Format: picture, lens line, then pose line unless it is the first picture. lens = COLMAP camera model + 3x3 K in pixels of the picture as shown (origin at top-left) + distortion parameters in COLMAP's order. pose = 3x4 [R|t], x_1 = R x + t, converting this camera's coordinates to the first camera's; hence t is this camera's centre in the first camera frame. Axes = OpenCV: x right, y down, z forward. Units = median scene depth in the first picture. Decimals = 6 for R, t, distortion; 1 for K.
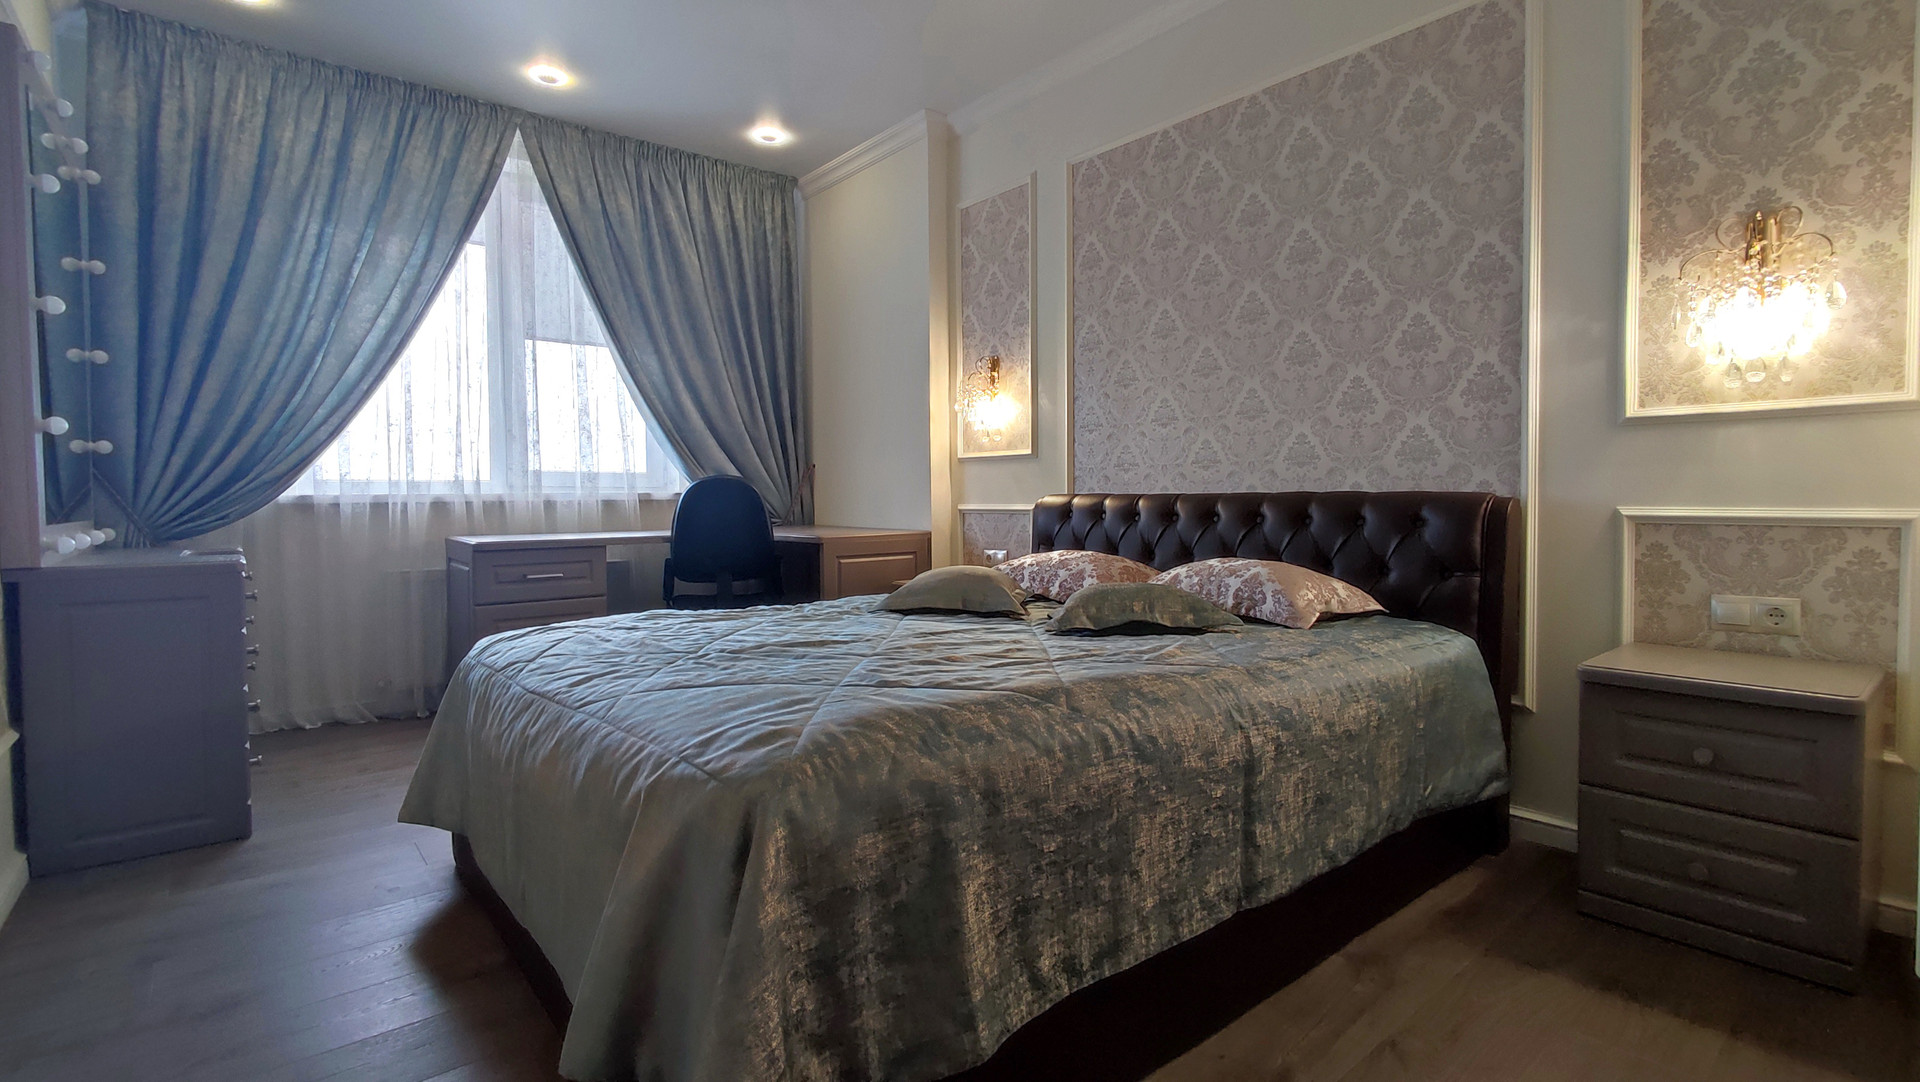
lens RADIAL K [[889.2, 0, 953.0], [0, 889.2, 541.8], [0, 0, 1]] dist [-0.007878, 0.005495]
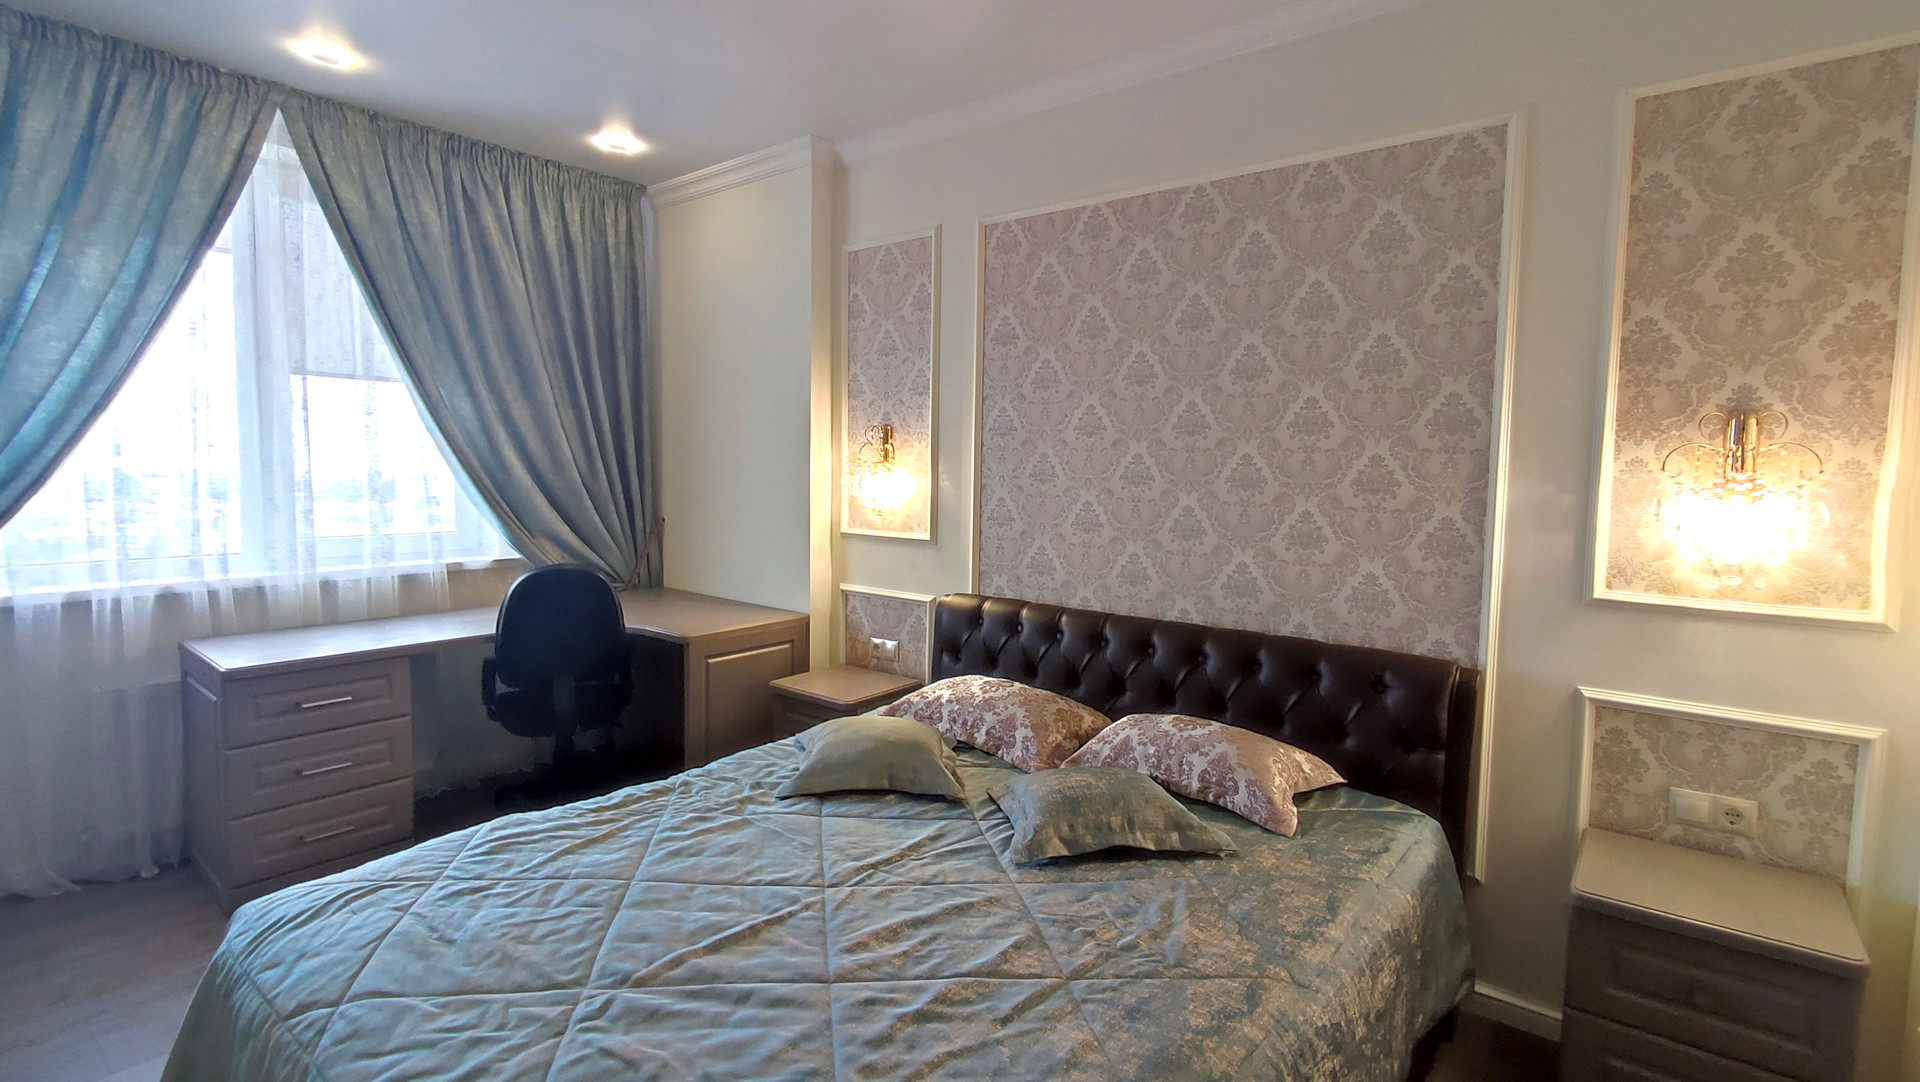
lens RADIAL K [[889.2, 0, 951.4], [0, 889.2, 537.8], [0, 0, 1]] dist [-0.007878, 0.005495]
pose [[0.979207, 0.007916, 0.202710, -0.079698], [-0.015741, 0.999191, 0.037016, -0.147962], [-0.202252, -0.039437, 0.978539, 0.126305]]
